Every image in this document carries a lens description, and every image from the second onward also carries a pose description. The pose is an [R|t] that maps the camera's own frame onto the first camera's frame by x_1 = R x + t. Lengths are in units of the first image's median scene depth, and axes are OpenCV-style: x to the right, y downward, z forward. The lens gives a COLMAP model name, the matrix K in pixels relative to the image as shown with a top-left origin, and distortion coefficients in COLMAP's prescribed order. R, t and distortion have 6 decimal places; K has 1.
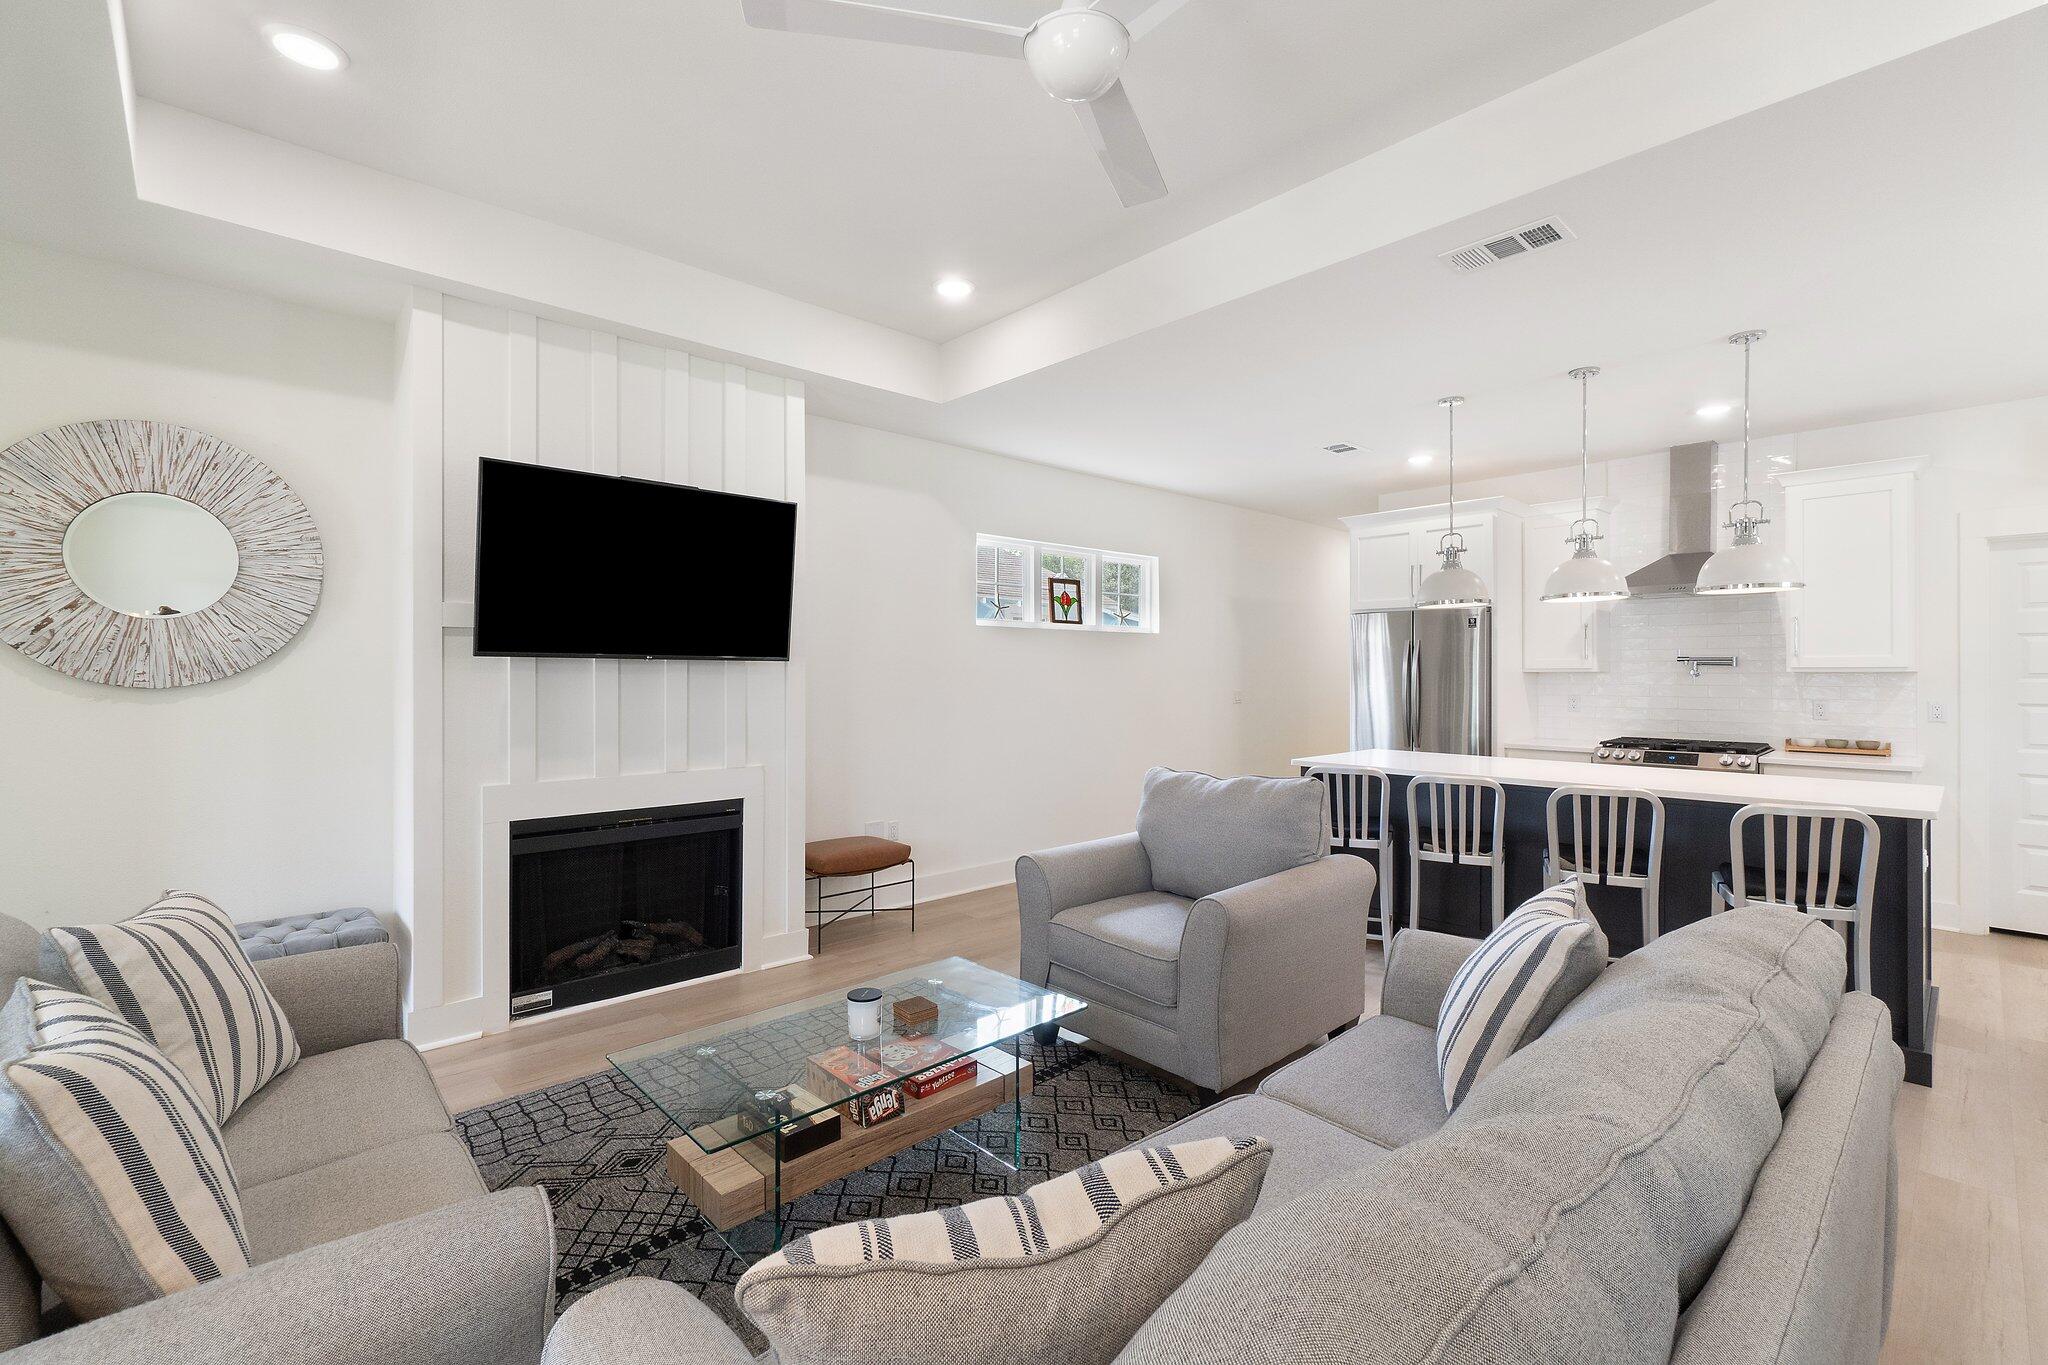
lens RADIAL K [[897.2, 0, 1018.9], [0, 897.2, 664.2], [0, 0, 1]] dist [-0.003834, 0.000014]
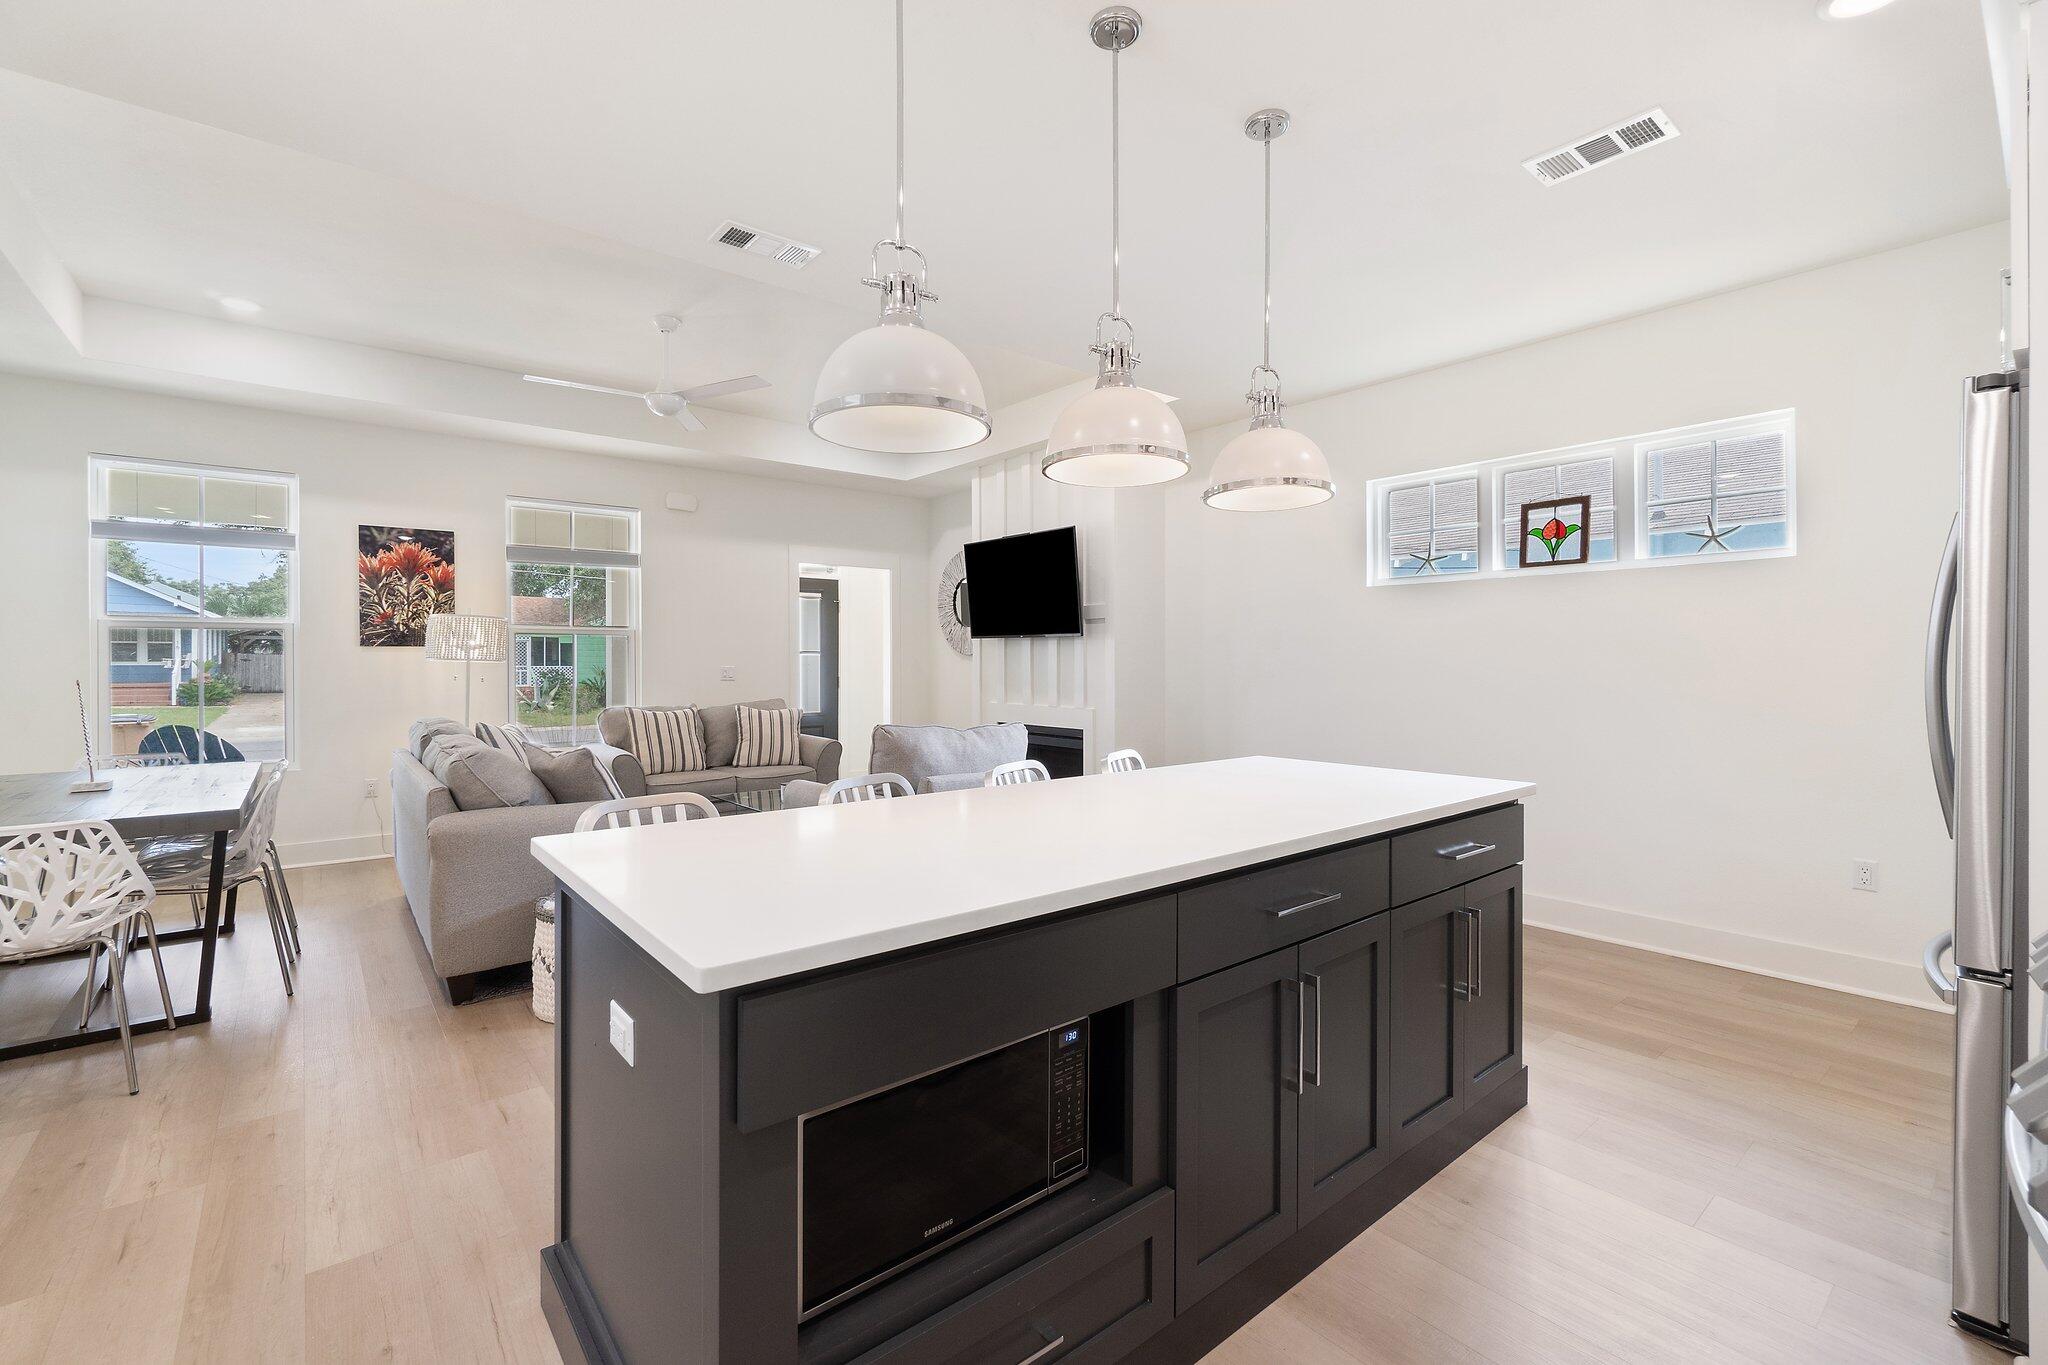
lens RADIAL K [[897.2, 0, 1018.9], [0, 897.2, 664.2], [0, 0, 1]] dist [-0.003834, 0.000014]
pose [[-0.075471, 0.001933, -0.997146, 0.767710], [0.006465, 0.999978, 0.001449, 0.025485], [0.997127, -0.006337, -0.075482, 0.660815]]
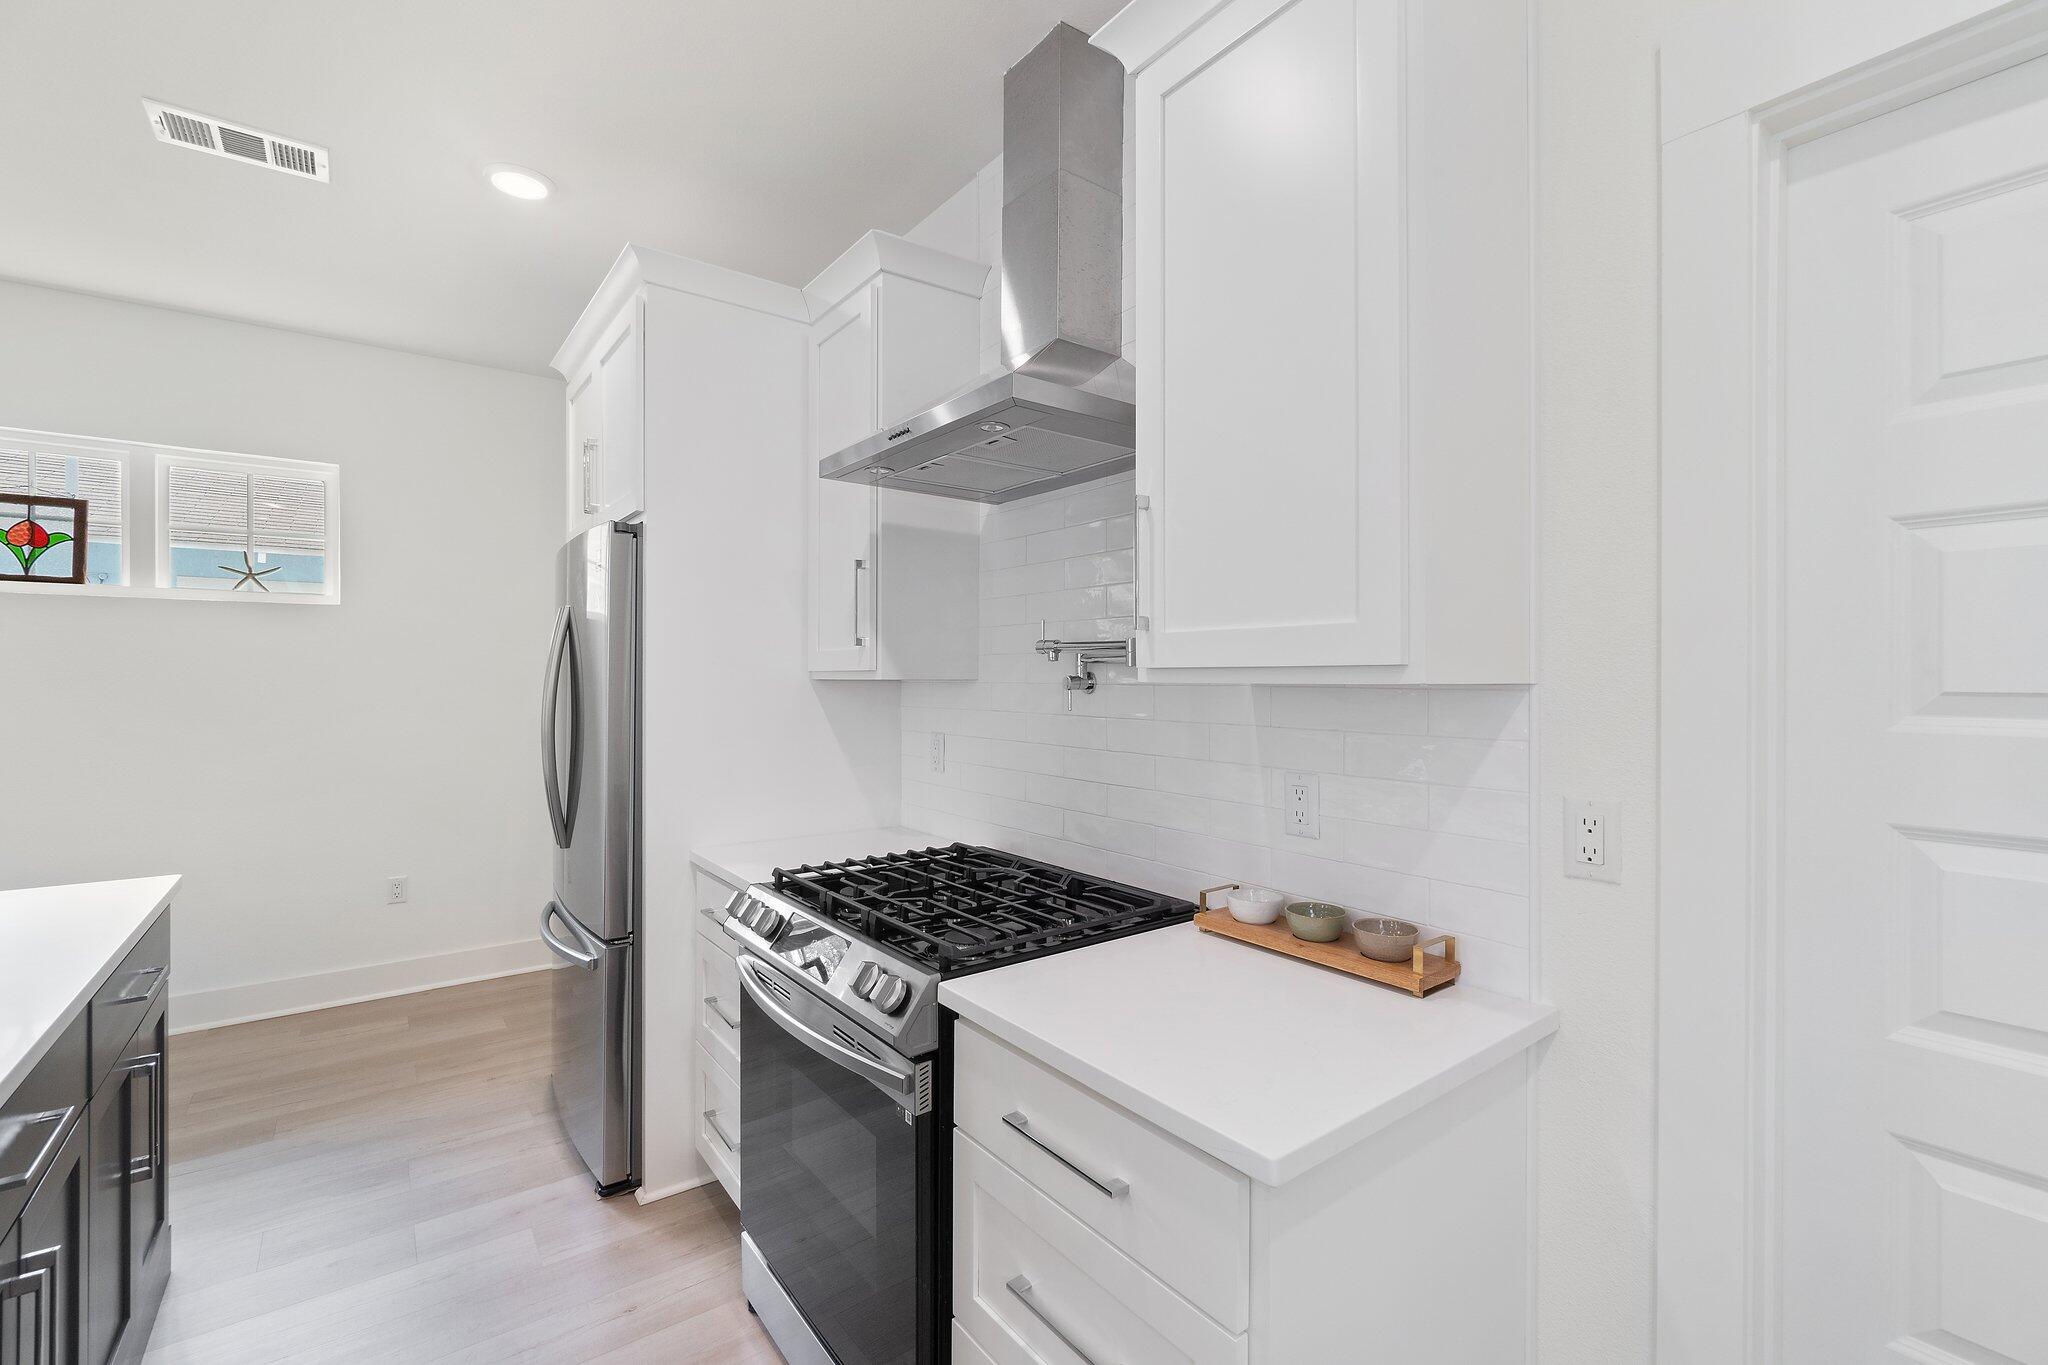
lens RADIAL K [[897.2, 0, 1018.9], [0, 897.2, 664.2], [0, 0, 1]] dist [-0.003834, 0.000014]
pose [[0.994743, 0.000618, -0.102400, 0.683803], [-0.001074, 0.999990, -0.004397, 0.003734], [0.102396, 0.004484, 0.994734, 0.557719]]
